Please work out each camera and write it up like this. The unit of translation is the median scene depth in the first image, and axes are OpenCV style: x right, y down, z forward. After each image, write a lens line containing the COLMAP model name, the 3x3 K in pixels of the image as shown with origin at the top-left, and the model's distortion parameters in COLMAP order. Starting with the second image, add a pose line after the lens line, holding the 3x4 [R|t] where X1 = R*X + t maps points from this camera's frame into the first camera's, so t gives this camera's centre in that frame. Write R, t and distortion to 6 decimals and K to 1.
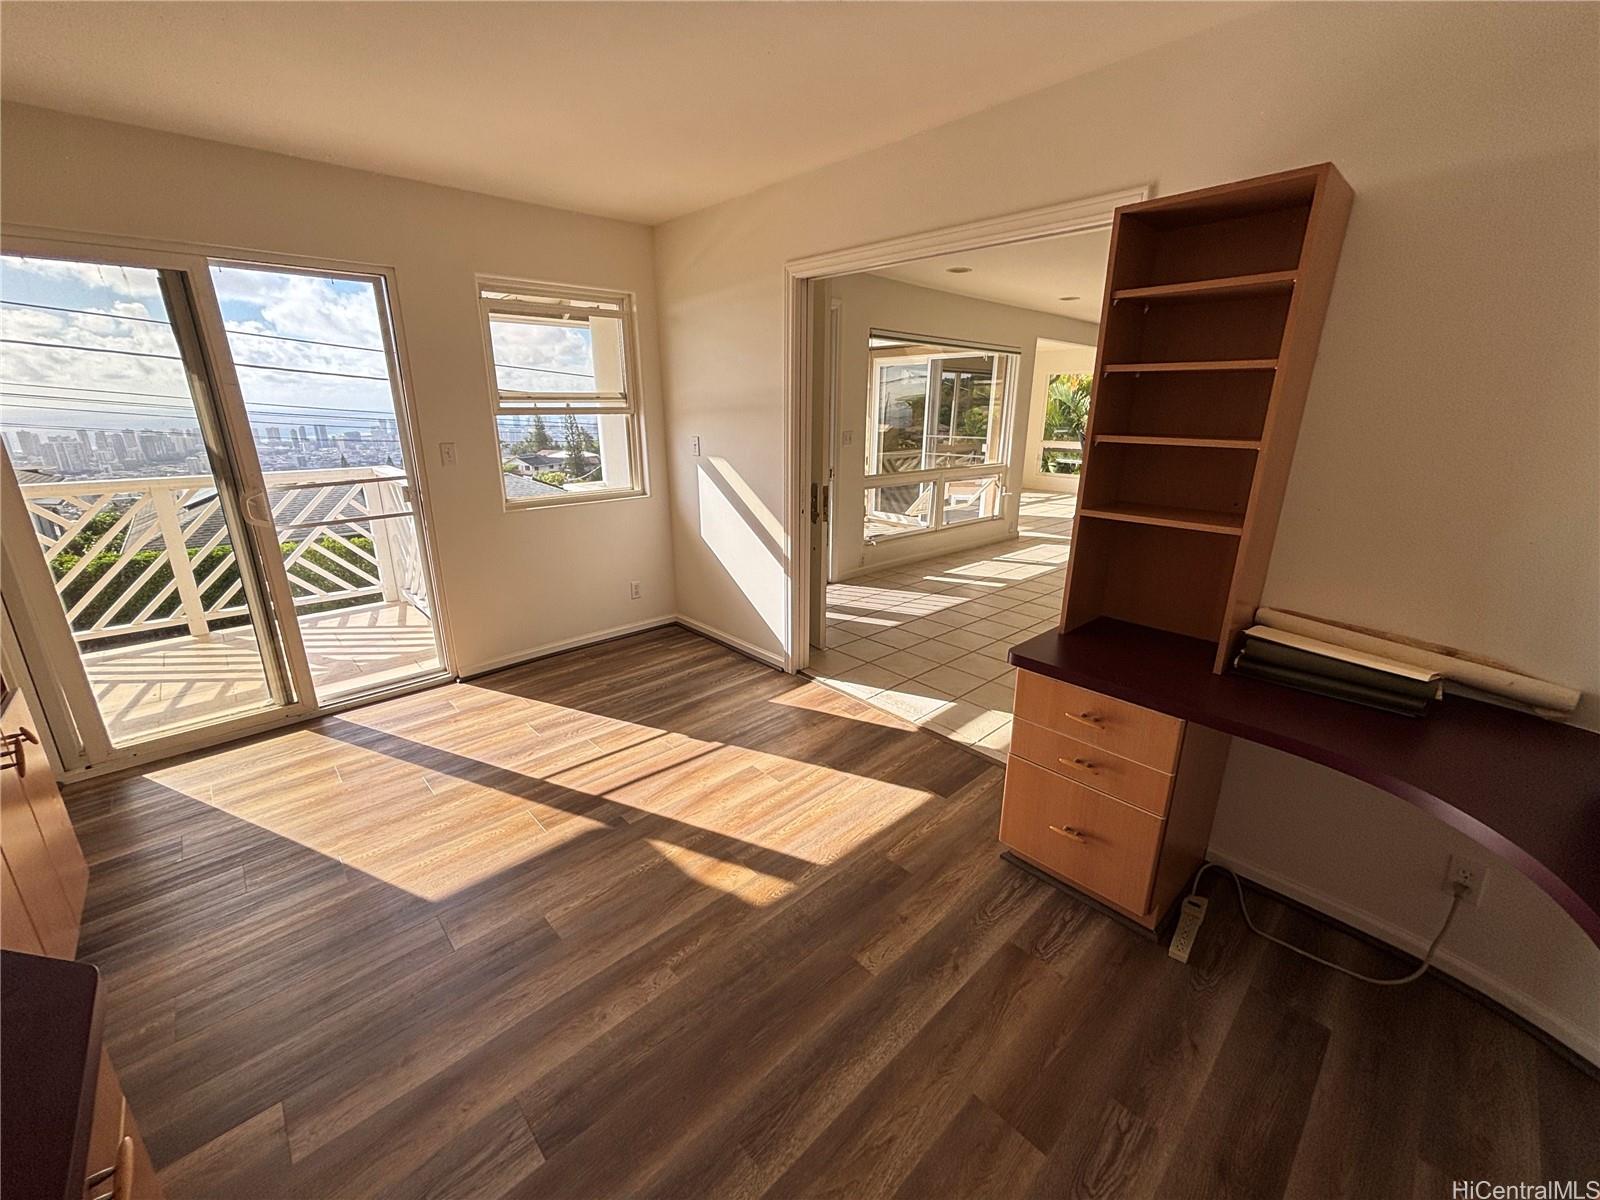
lens RADIAL K [[643.6, 0, 798.9], [0, 643.6, 598.4], [0, 0, 1]] dist [-0.001450, 0.000046]
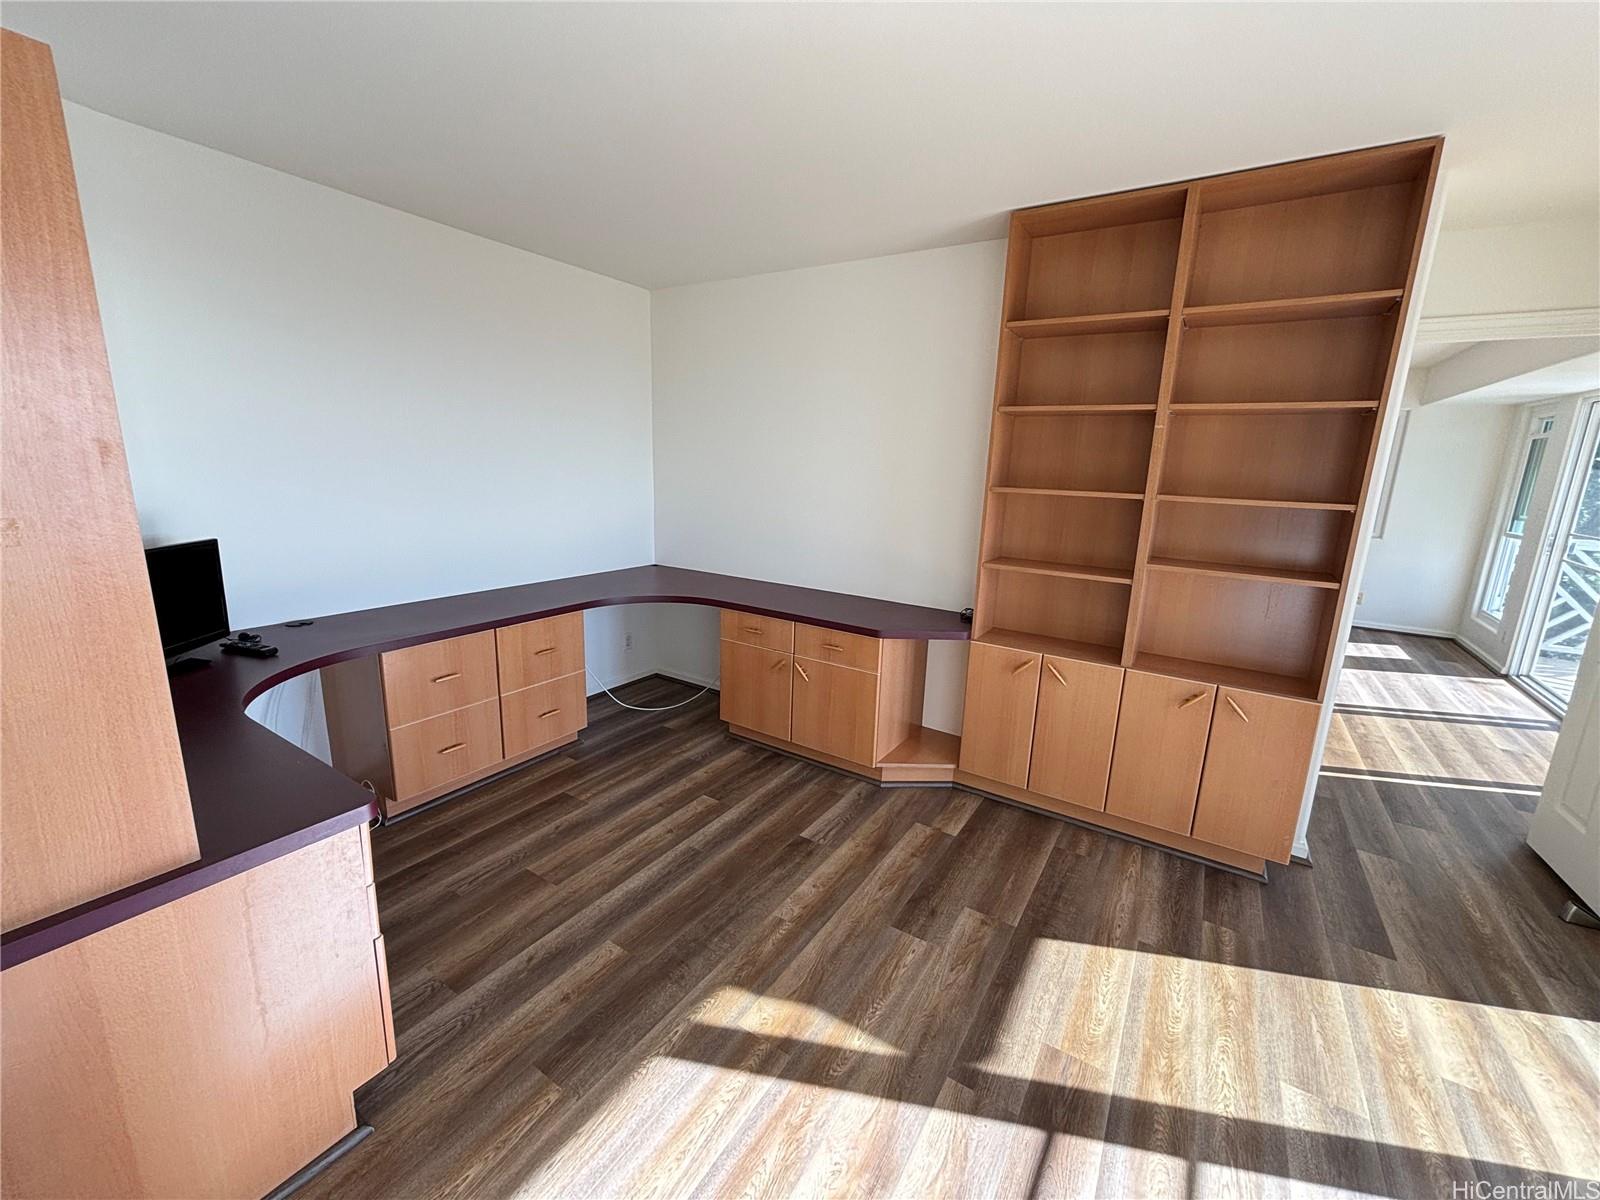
lens RADIAL K [[643.6, 0, 797.5], [0, 643.6, 598.6], [0, 0, 1]] dist [-0.001450, 0.000046]
pose [[-0.969551, 0.020231, -0.244054, 0.048140], [-0.101573, 0.873595, 0.475936, -0.427911], [0.222833, 0.486233, -0.844940, 1.410314]]
